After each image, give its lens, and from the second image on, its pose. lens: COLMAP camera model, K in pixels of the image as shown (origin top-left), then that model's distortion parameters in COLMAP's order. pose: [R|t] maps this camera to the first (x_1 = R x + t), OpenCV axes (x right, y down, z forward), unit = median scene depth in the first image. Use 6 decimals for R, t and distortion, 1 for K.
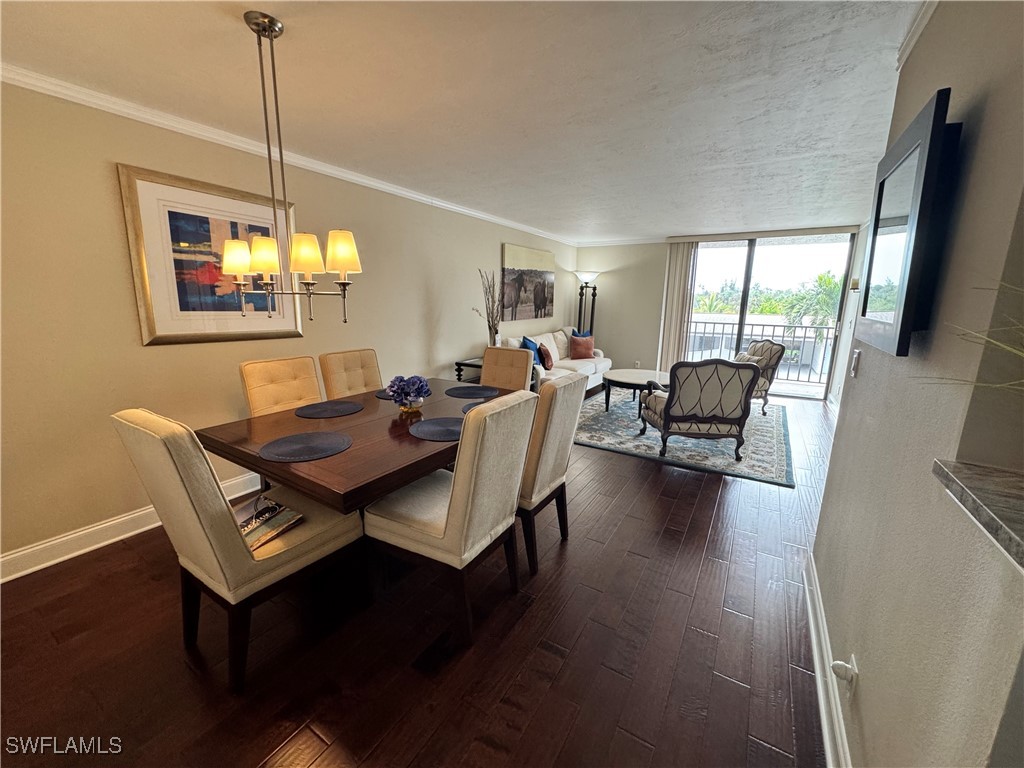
lens RADIAL K [[409.7, 0, 511.6], [0, 409.7, 381.7], [0, 0, 1]] dist [-0.000514, -0.000027]
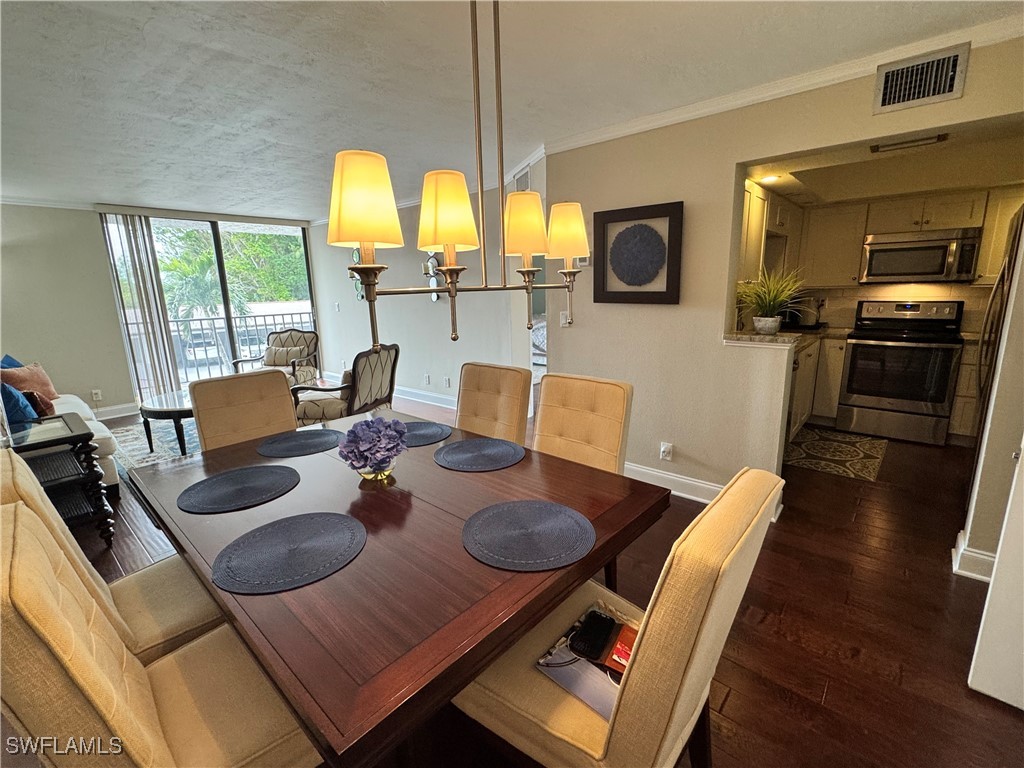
lens RADIAL K [[460.0, 0, 511.2], [0, 460.0, 383.4], [0, 0, 1]] dist [-0.001480, -0.000384]
pose [[0.191907, -0.225512, 0.955153, -0.401395], [0.223563, 0.957699, 0.181195, -0.072575], [-0.955611, 0.178764, 0.234205, 0.309181]]
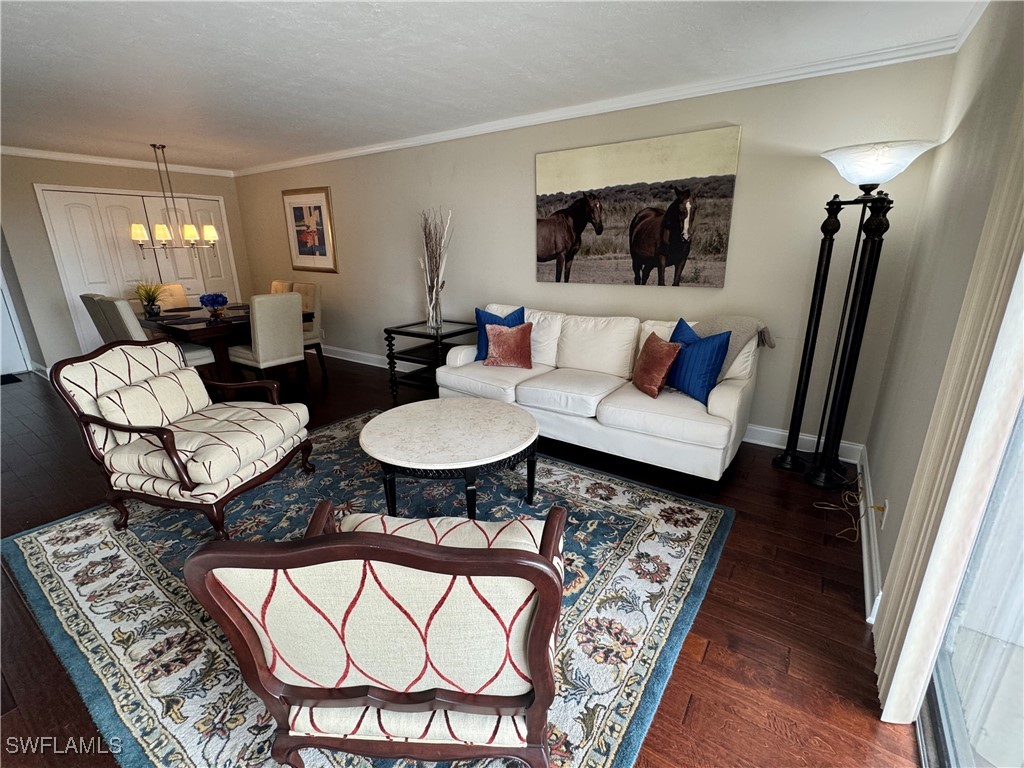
lens RADIAL K [[460.0, 0, 511.2], [0, 460.0, 383.4], [0, 0, 1]] dist [-0.001480, -0.000384]
pose [[-0.050693, 0.279470, -0.958815, 0.882153], [-0.190227, 0.939772, 0.283977, -0.237599], [0.980430, 0.196788, 0.005523, 1.206486]]
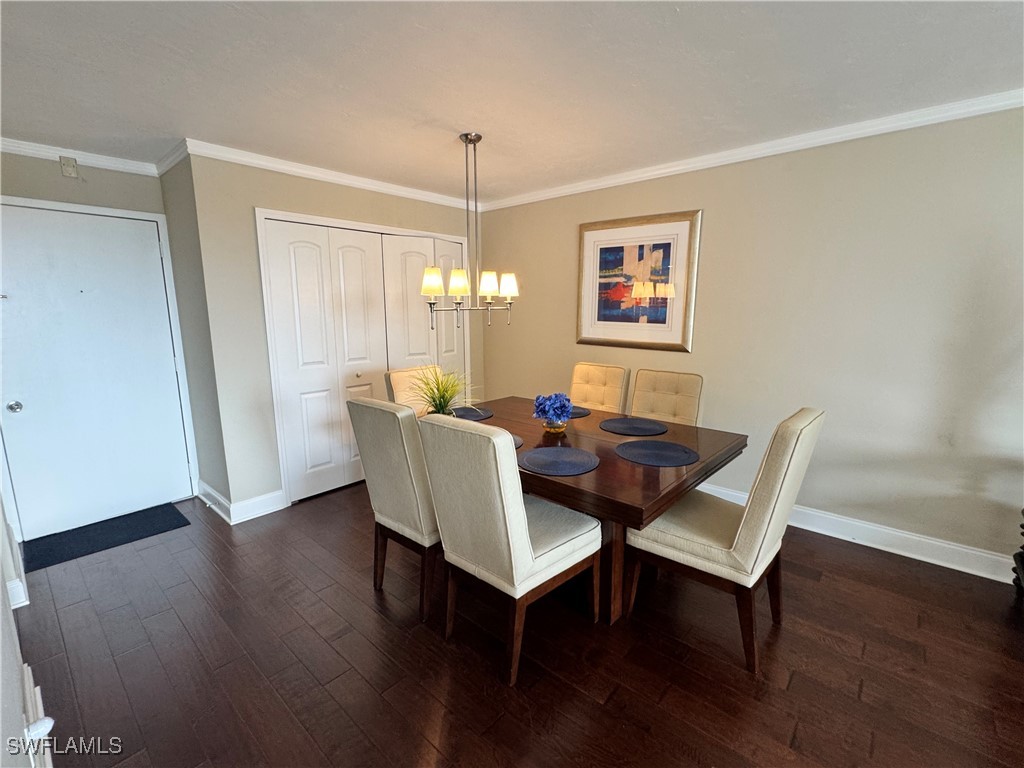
lens RADIAL K [[460.0, 0, 511.2], [0, 460.0, 383.4], [0, 0, 1]] dist [-0.001480, -0.000384]
pose [[-0.172630, 0.150835, -0.973369, 0.406548], [-0.192158, 0.964061, 0.183473, -0.108690], [0.966061, 0.218713, -0.137441, 0.538016]]
